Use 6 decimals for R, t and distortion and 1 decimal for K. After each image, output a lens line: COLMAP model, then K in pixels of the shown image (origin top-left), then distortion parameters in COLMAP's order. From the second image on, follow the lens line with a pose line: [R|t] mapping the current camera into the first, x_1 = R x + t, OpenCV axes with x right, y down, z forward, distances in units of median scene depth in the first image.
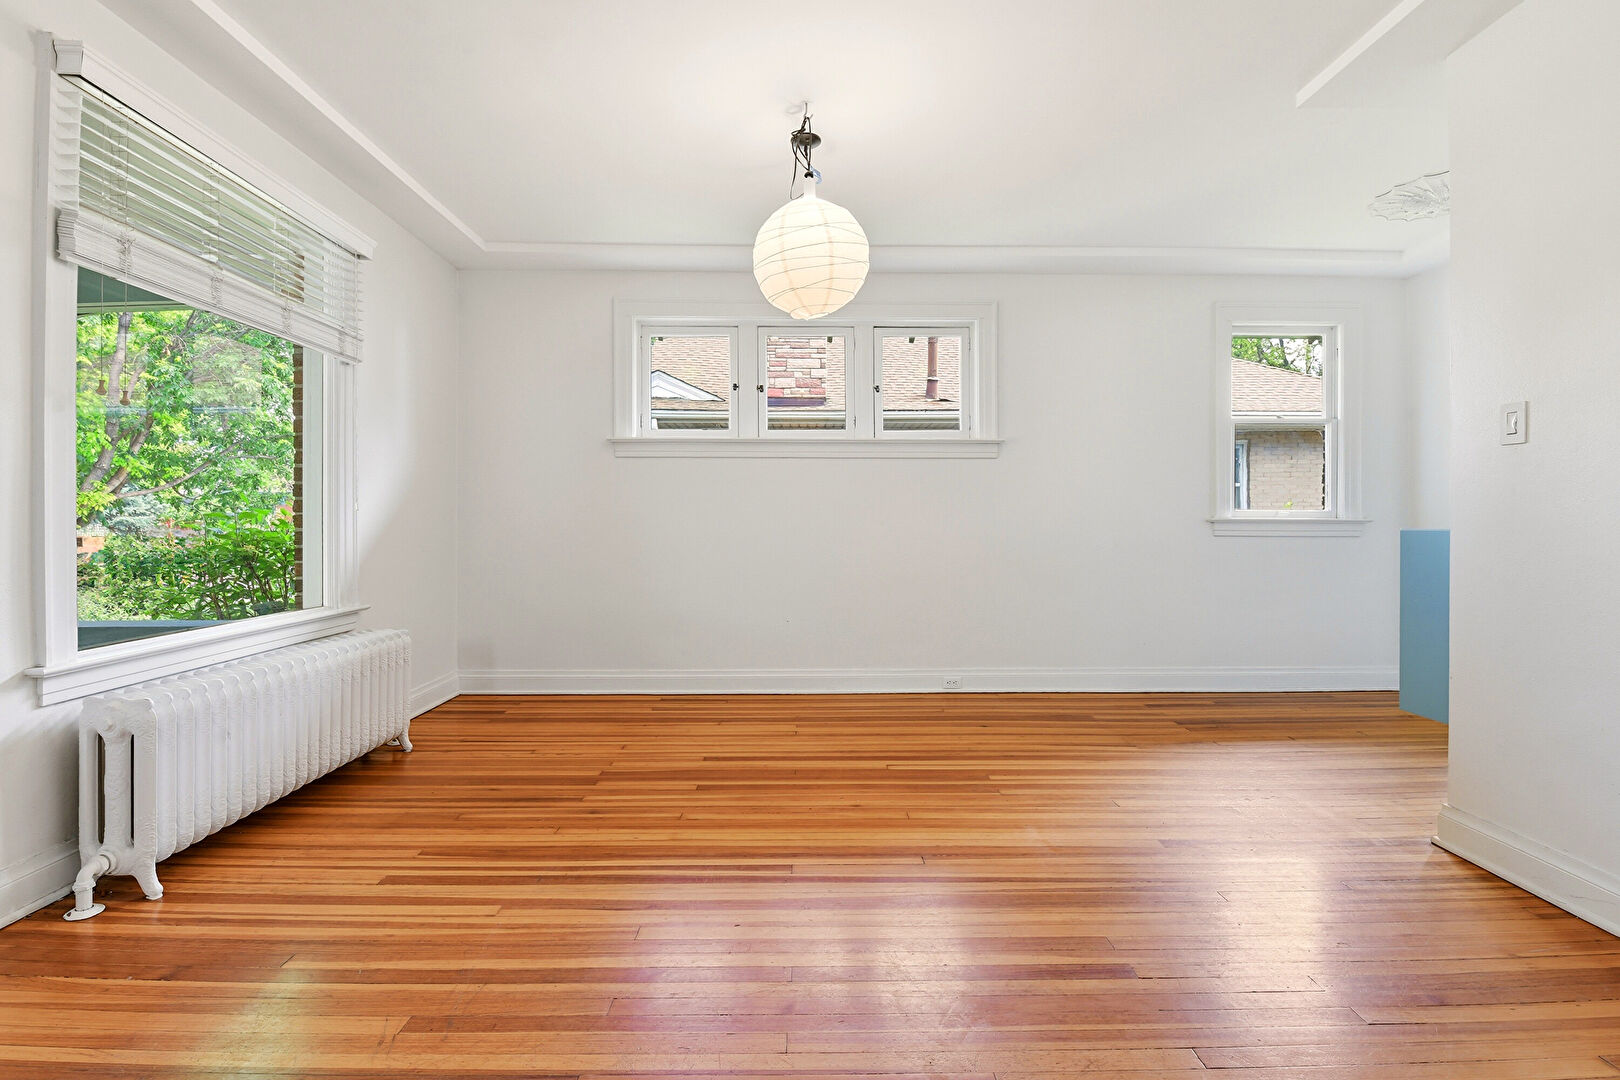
lens RADIAL K [[722.5, 0, 808.8], [0, 722.5, 521.6], [0, 0, 1]] dist [-0.017301, -0.000003]
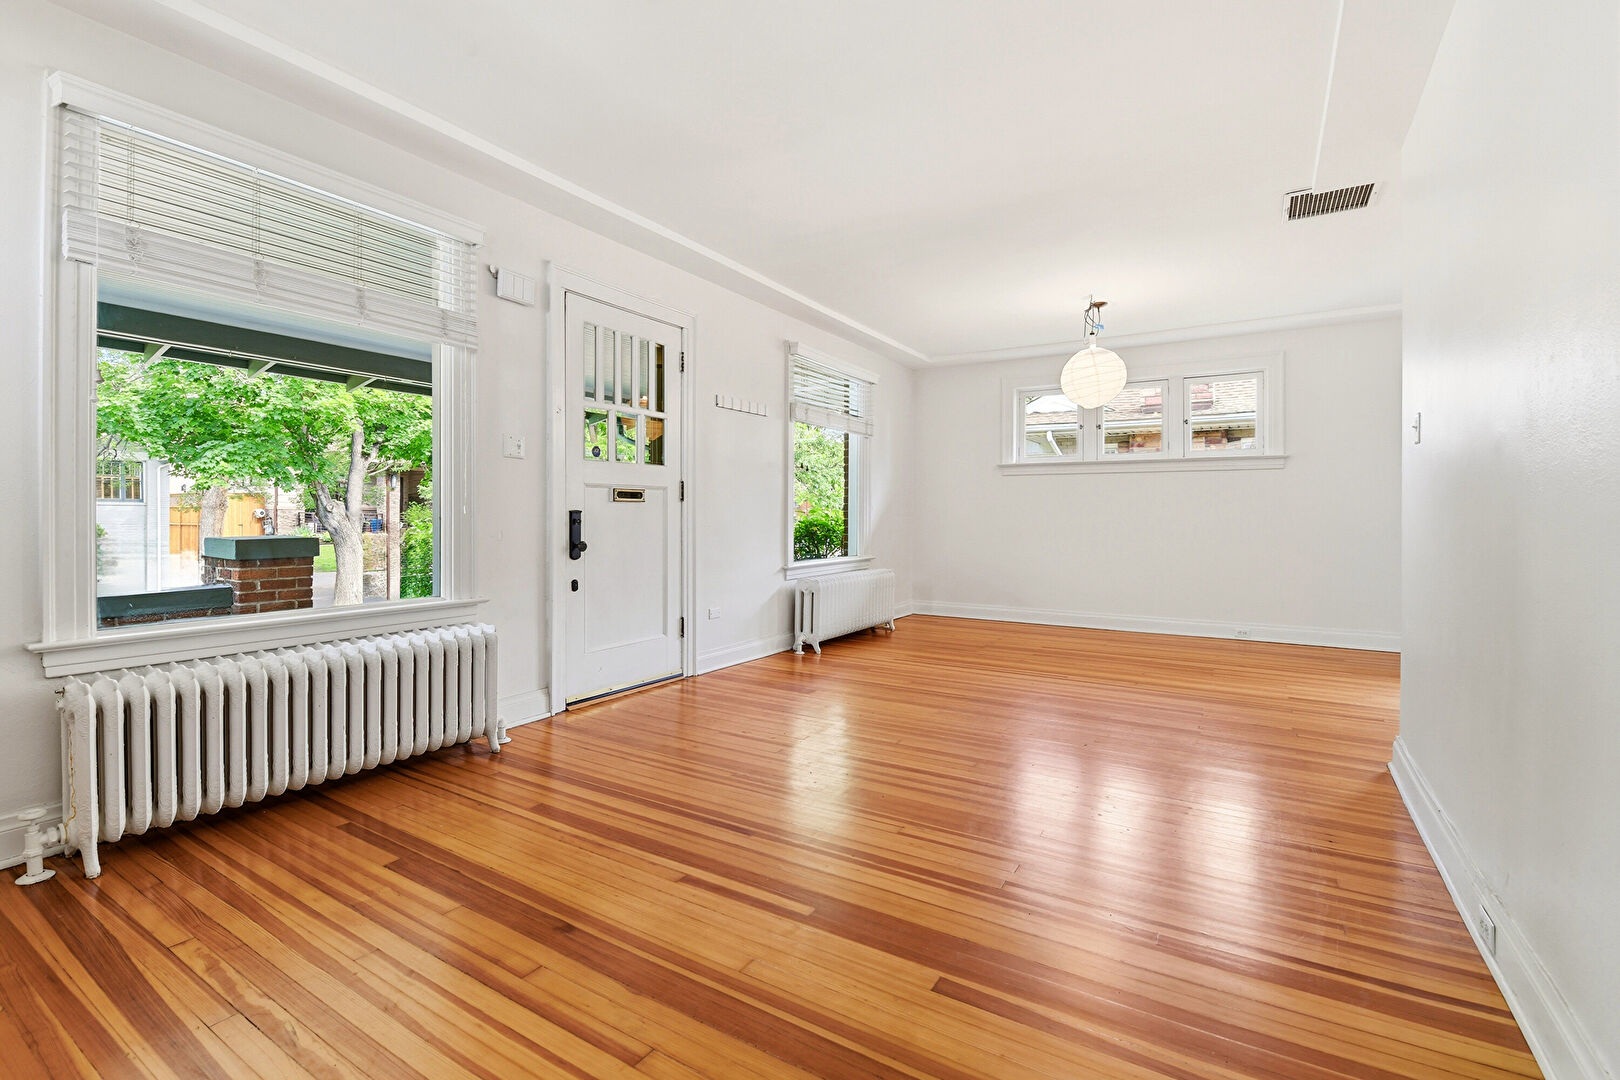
lens RADIAL K [[722.5, 0, 808.8], [0, 722.5, 521.6], [0, 0, 1]] dist [-0.017301, -0.000003]
pose [[0.845394, 0.007737, -0.534088, 0.345951], [-0.003429, 0.999953, 0.009057, 0.001313], [0.534133, -0.005825, 0.845380, -0.906418]]
